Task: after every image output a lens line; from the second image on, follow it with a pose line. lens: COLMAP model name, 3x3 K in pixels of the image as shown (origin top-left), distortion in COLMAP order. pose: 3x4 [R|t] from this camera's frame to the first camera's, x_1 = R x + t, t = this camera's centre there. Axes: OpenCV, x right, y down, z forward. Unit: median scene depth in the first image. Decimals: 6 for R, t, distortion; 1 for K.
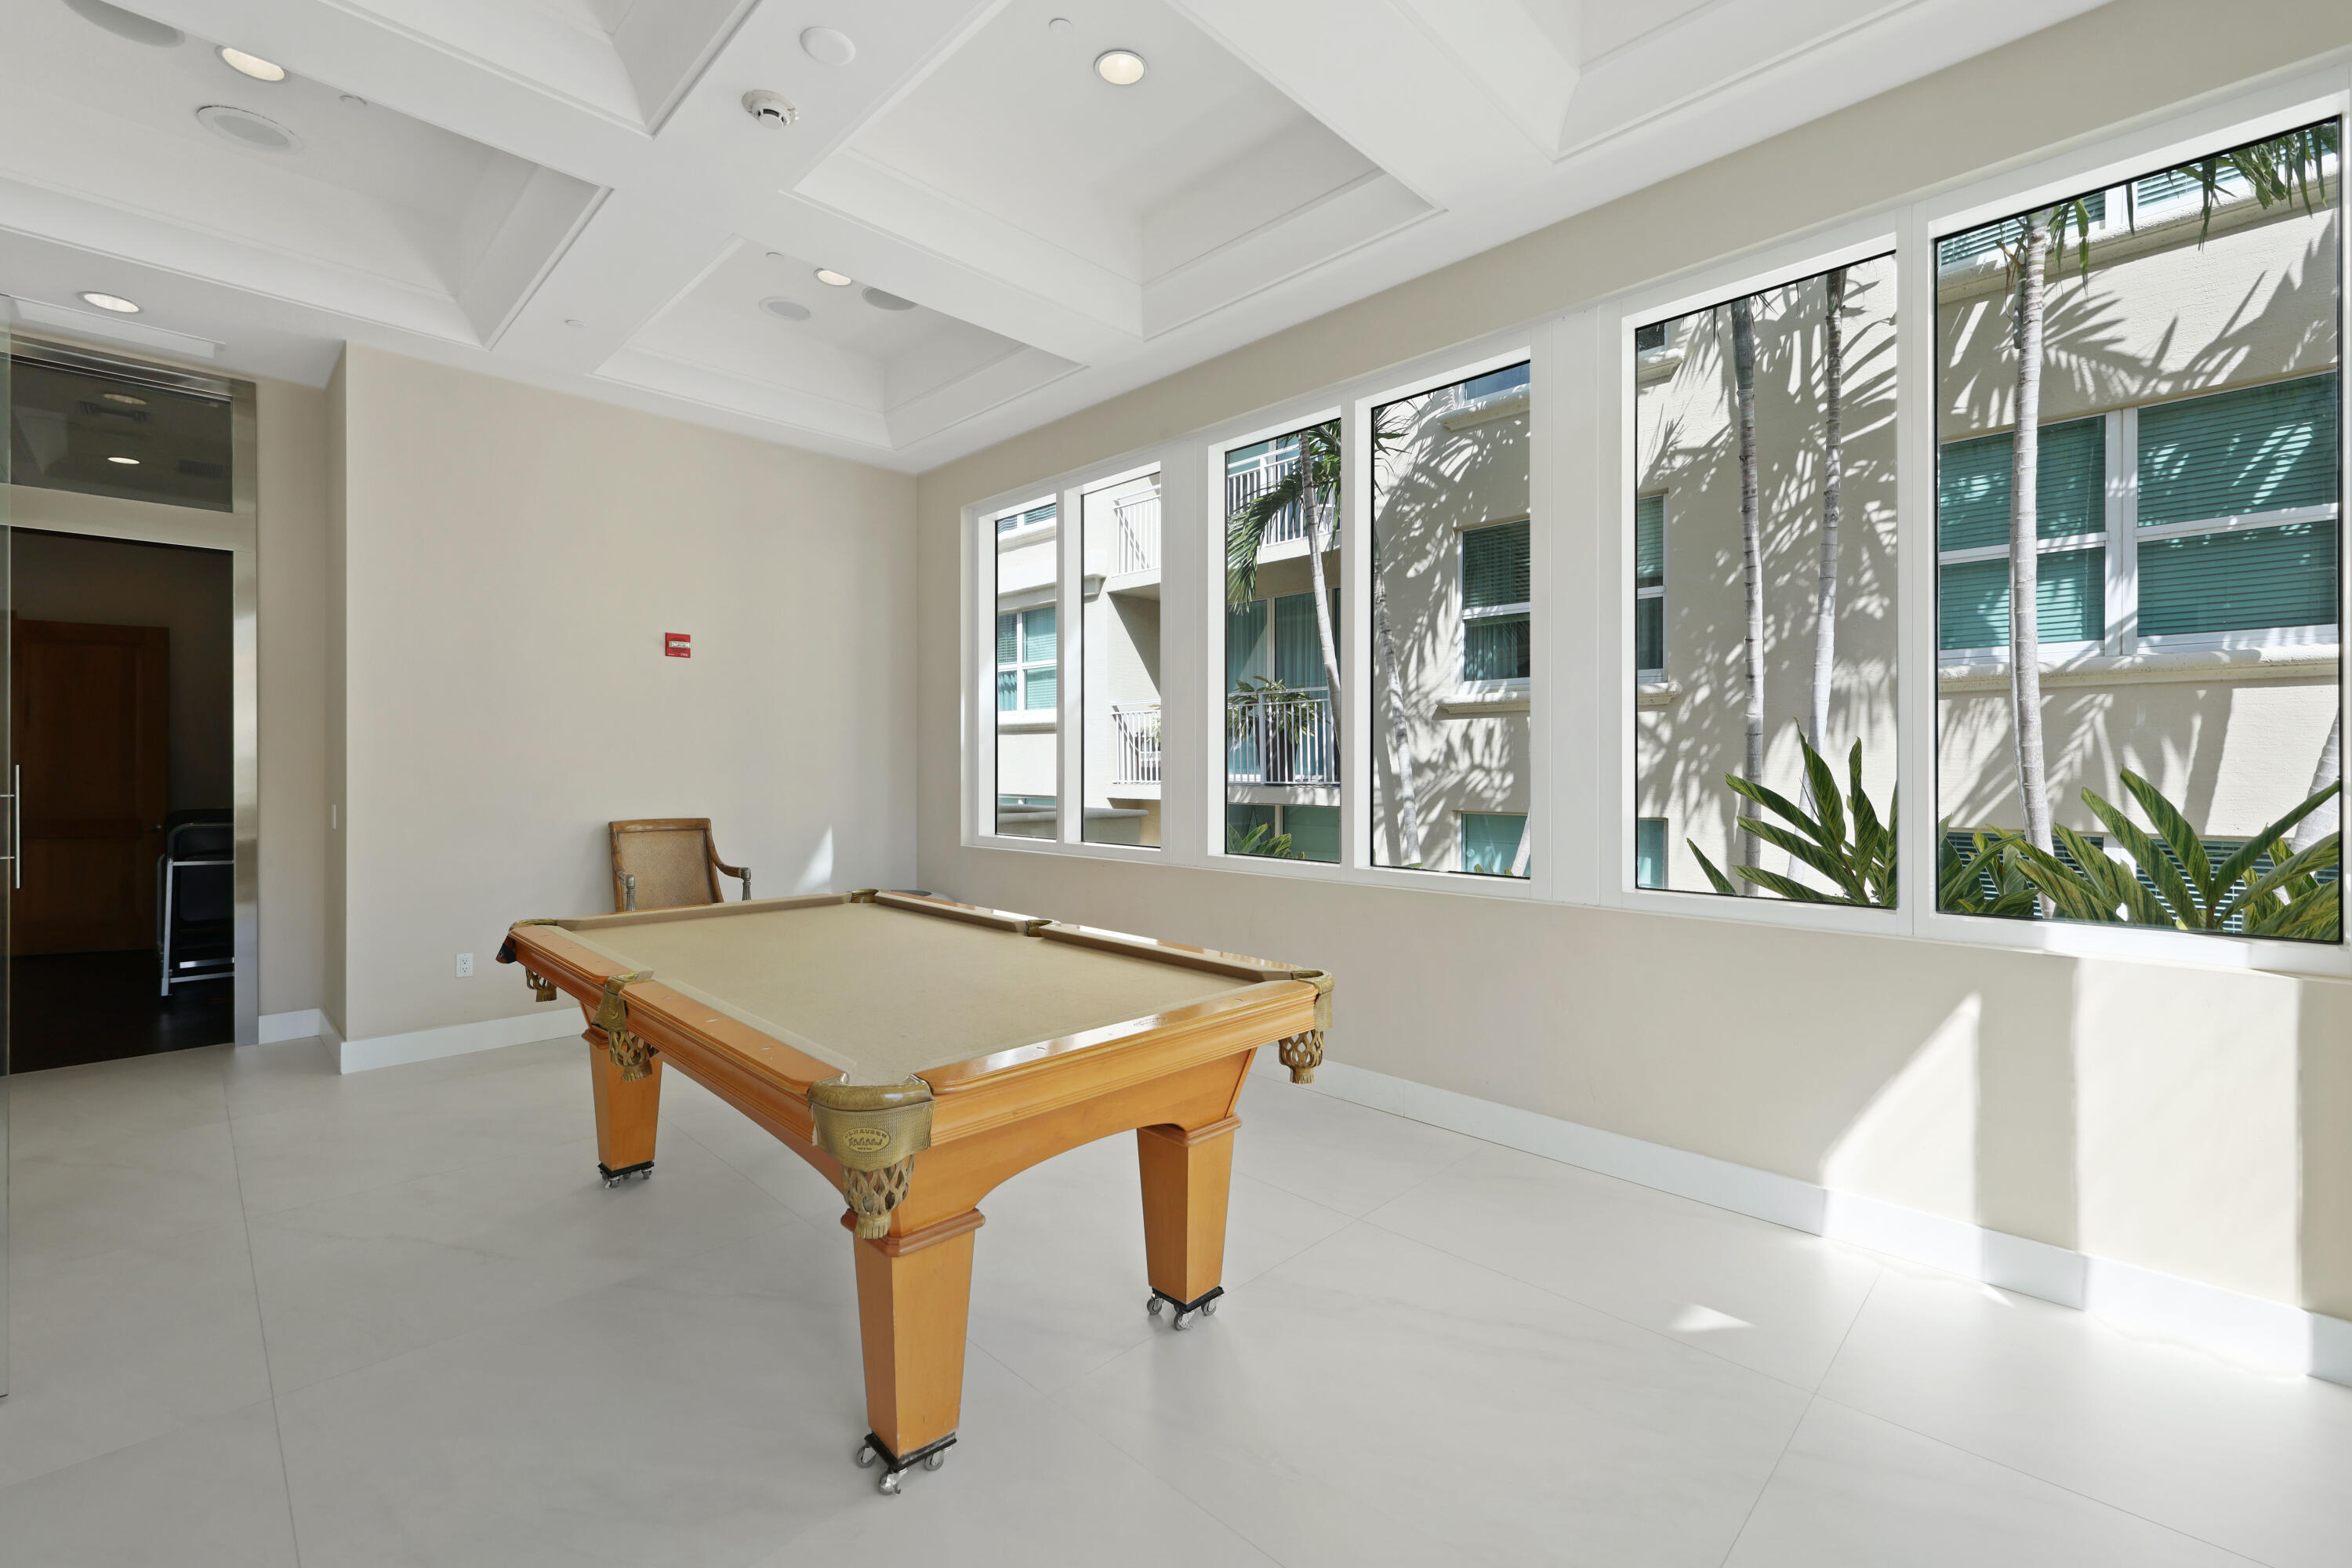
lens RADIAL K [[992.5, 0, 1180.3], [0, 992.5, 763.7], [0, 0, 1]] dist [0.023893, 0.000019]
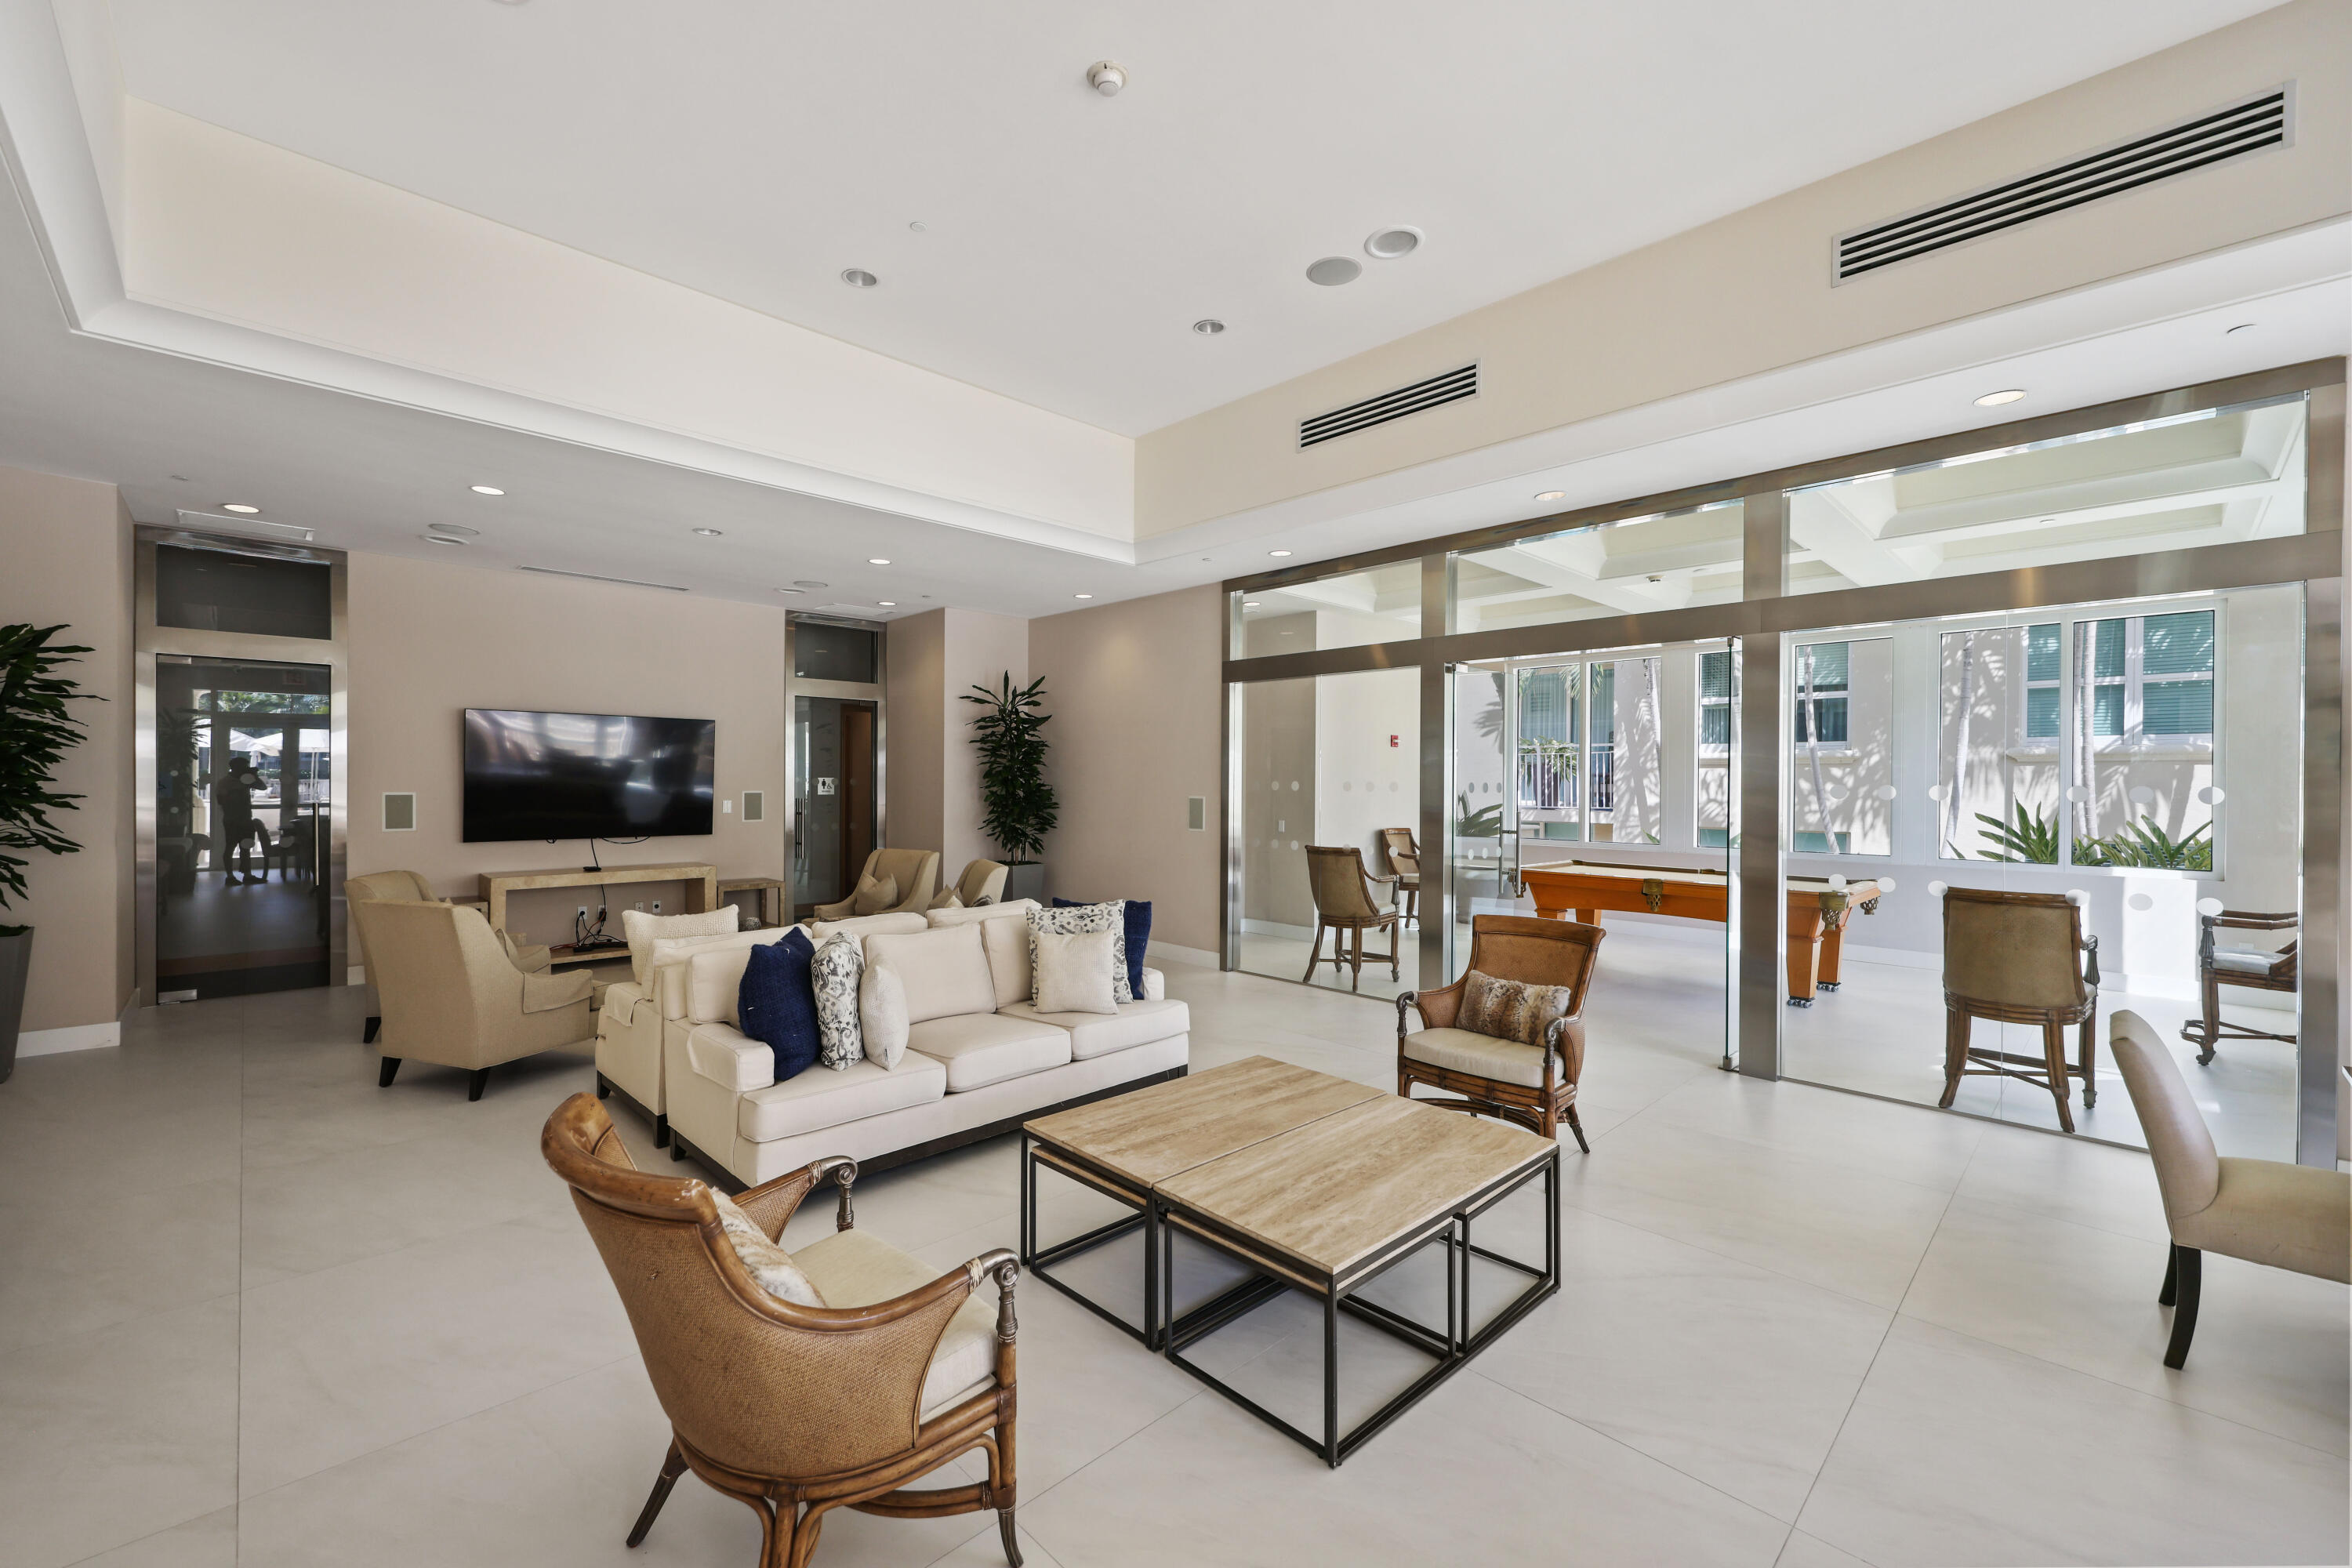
lens RADIAL K [[950.2, 0, 1152.4], [0, 950.2, 793.1], [0, 0, 1]] dist [-0.000188, 0.000866]
pose [[0.999031, 0.005645, -0.043641, -0.746931], [-0.005152, 0.999922, 0.011393, -0.030275], [0.043702, -0.011157, 0.998982, -0.774150]]
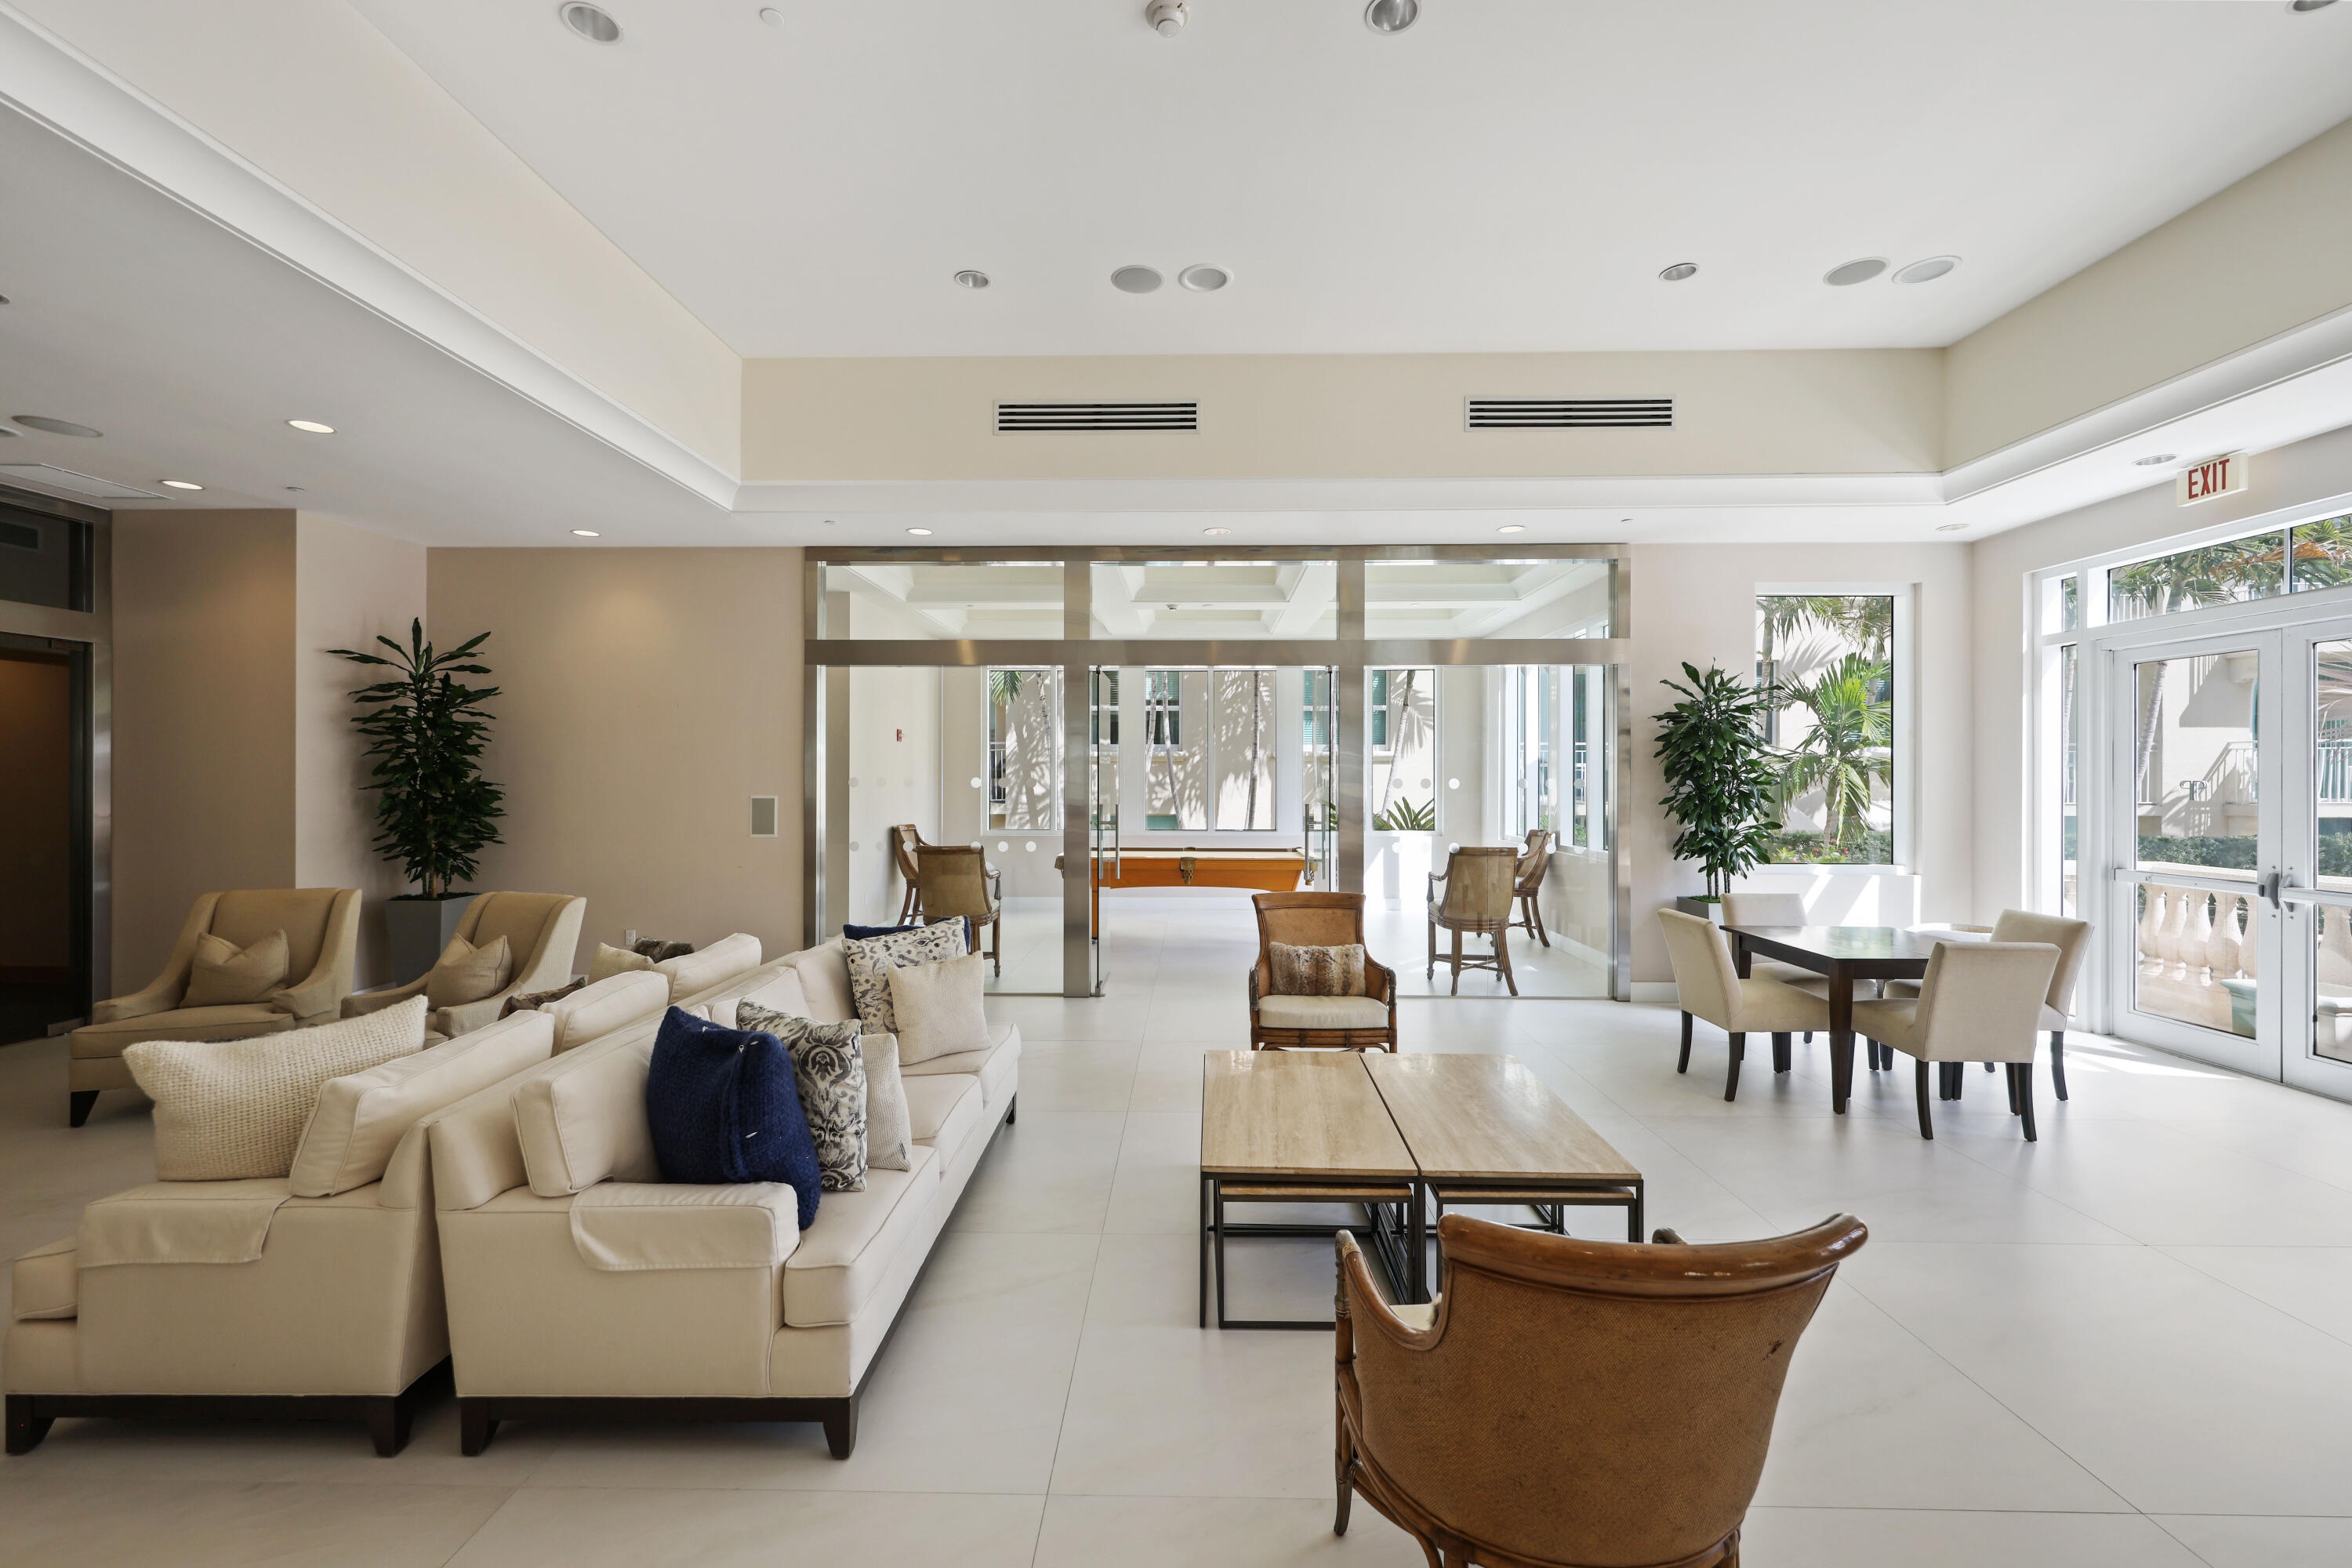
lens RADIAL K [[950.2, 0, 1163.6], [0, 950.2, 781.1], [0, 0, 1]] dist [-0.000188, 0.000866]
pose [[0.736608, -0.002520, 0.676315, -1.152630], [0.000999, 0.999996, 0.002637, -0.030893], [-0.676319, -0.001267, 0.736608, -0.590803]]
